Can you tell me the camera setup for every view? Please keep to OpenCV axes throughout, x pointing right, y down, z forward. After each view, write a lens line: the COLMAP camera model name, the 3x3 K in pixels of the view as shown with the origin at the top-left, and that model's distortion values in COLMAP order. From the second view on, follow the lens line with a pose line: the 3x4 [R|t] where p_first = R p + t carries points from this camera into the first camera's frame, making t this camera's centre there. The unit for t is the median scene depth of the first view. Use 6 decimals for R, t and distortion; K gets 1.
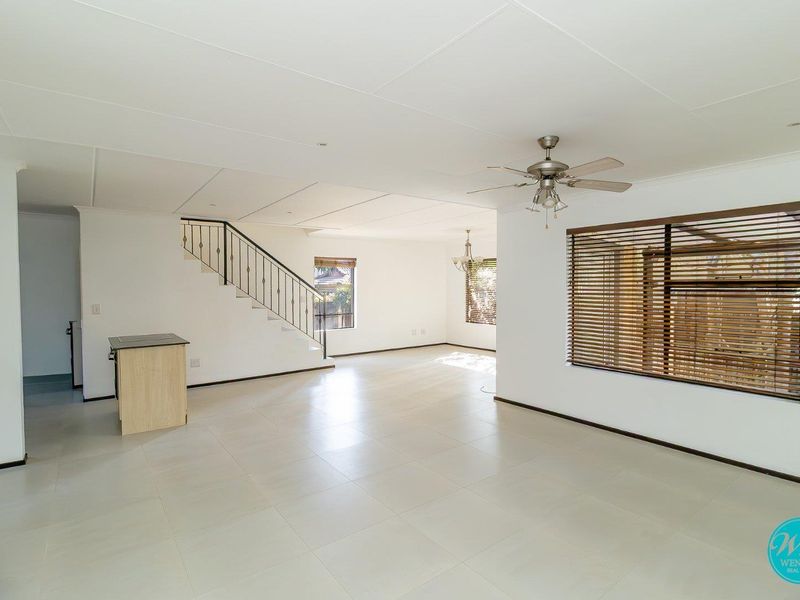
lens RADIAL K [[429.5, 0, 417.3], [0, 429.5, 289.6], [0, 0, 1]] dist [0.002192, 0.000507]
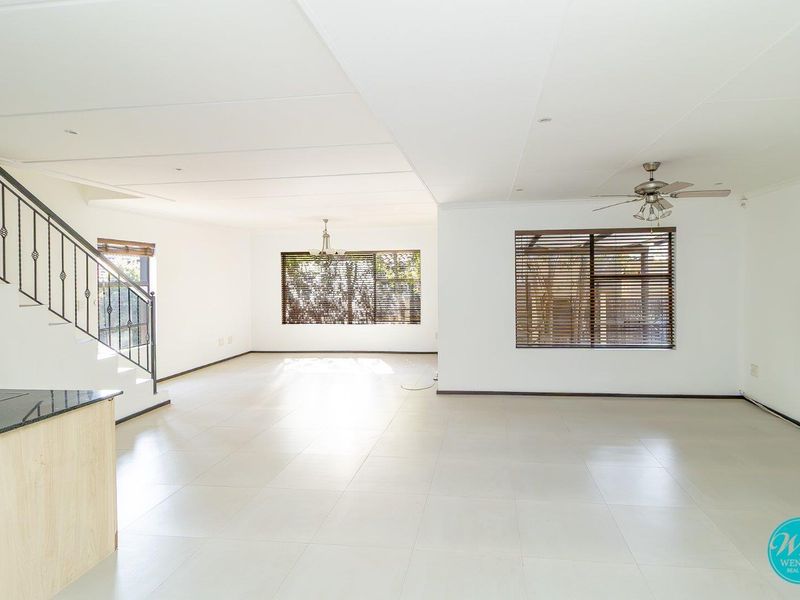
lens RADIAL K [[432.0, 0, 445.8], [0, 432.0, 278.5], [0, 0, 1]] dist [-0.004324, 0.000051]
pose [[0.688752, -0.004620, 0.724982, -0.322508], [0.016491, 0.999821, -0.009296, -0.002212], [-0.724809, 0.018358, 0.688705, 0.173692]]
